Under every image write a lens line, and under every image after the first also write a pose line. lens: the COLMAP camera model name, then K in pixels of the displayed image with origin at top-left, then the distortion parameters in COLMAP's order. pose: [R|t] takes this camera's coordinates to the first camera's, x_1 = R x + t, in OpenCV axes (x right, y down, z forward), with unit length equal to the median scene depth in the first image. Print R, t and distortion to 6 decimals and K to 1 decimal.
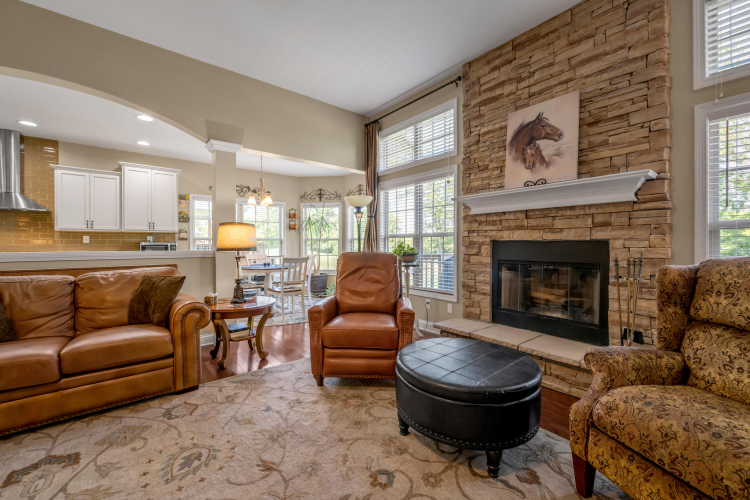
lens RADIAL K [[300.2, 0, 372.5], [0, 300.2, 247.5], [0, 0, 1]] dist [-0.006323, -0.000305]
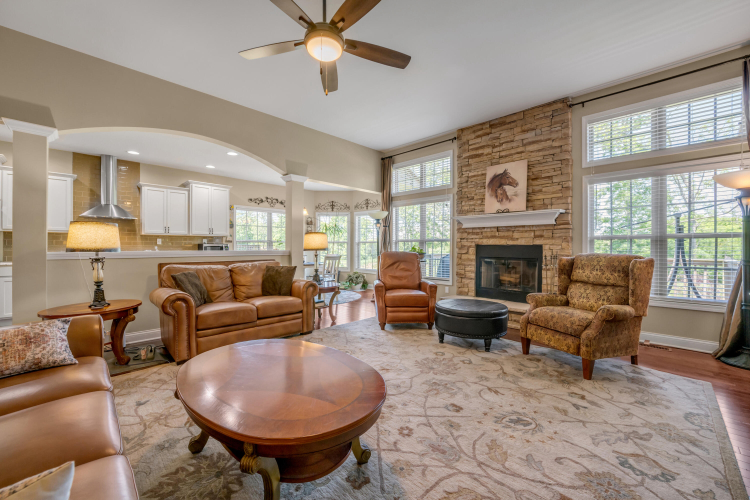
lens RADIAL K [[300.2, 0, 371.7], [0, 300.2, 249.3], [0, 0, 1]] dist [-0.006323, -0.000305]
pose [[0.994387, 0.004161, 0.105726, -0.361012], [-0.003943, 0.999990, -0.002268, 0.007771], [-0.105734, 0.001839, 0.994393, -0.587647]]
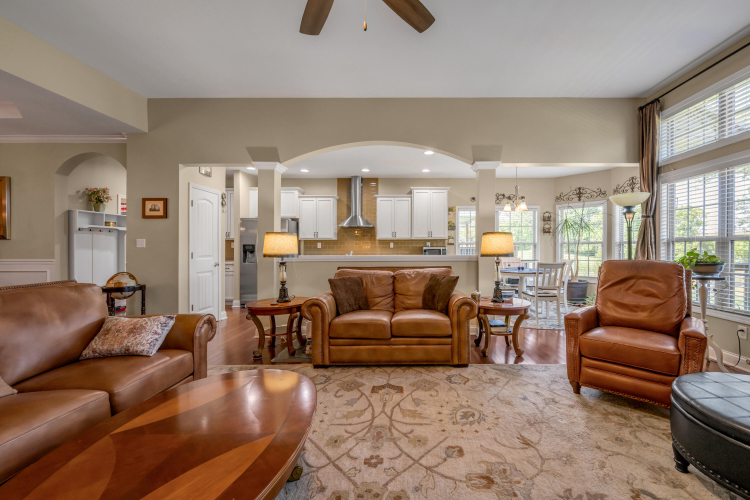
lens RADIAL K [[306.5, 0, 409.0], [0, 306.5, 251.3], [0, 0, 1]] dist [-0.011290, 0.001210]
pose [[0.776832, 0.007902, -0.629658, 0.024132], [-0.003491, 0.999960, 0.008243, -0.018327], [0.629698, -0.004205, 0.776829, -0.126744]]
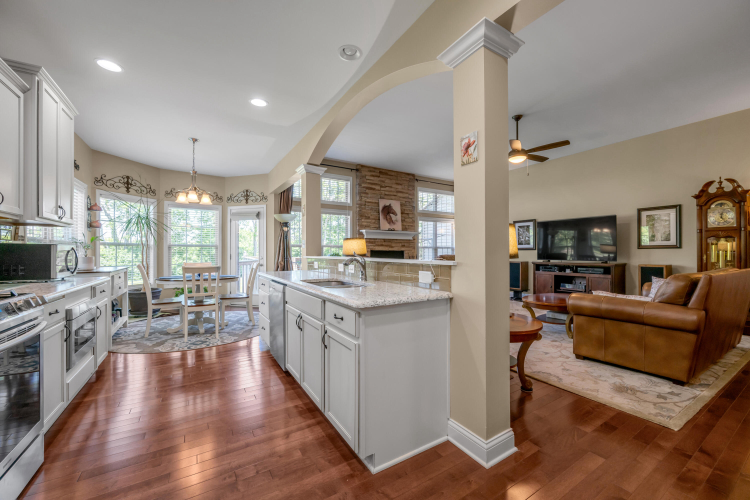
lens RADIAL K [[300.2, 0, 374.9], [0, 300.2, 255.8], [0, 0, 1]] dist [-0.006323, -0.000305]
pose [[0.136500, -0.004651, 0.990629, -2.128771], [0.009907, 0.999945, 0.003330, 0.013245], [-0.990591, 0.009359, 0.136539, 0.759097]]
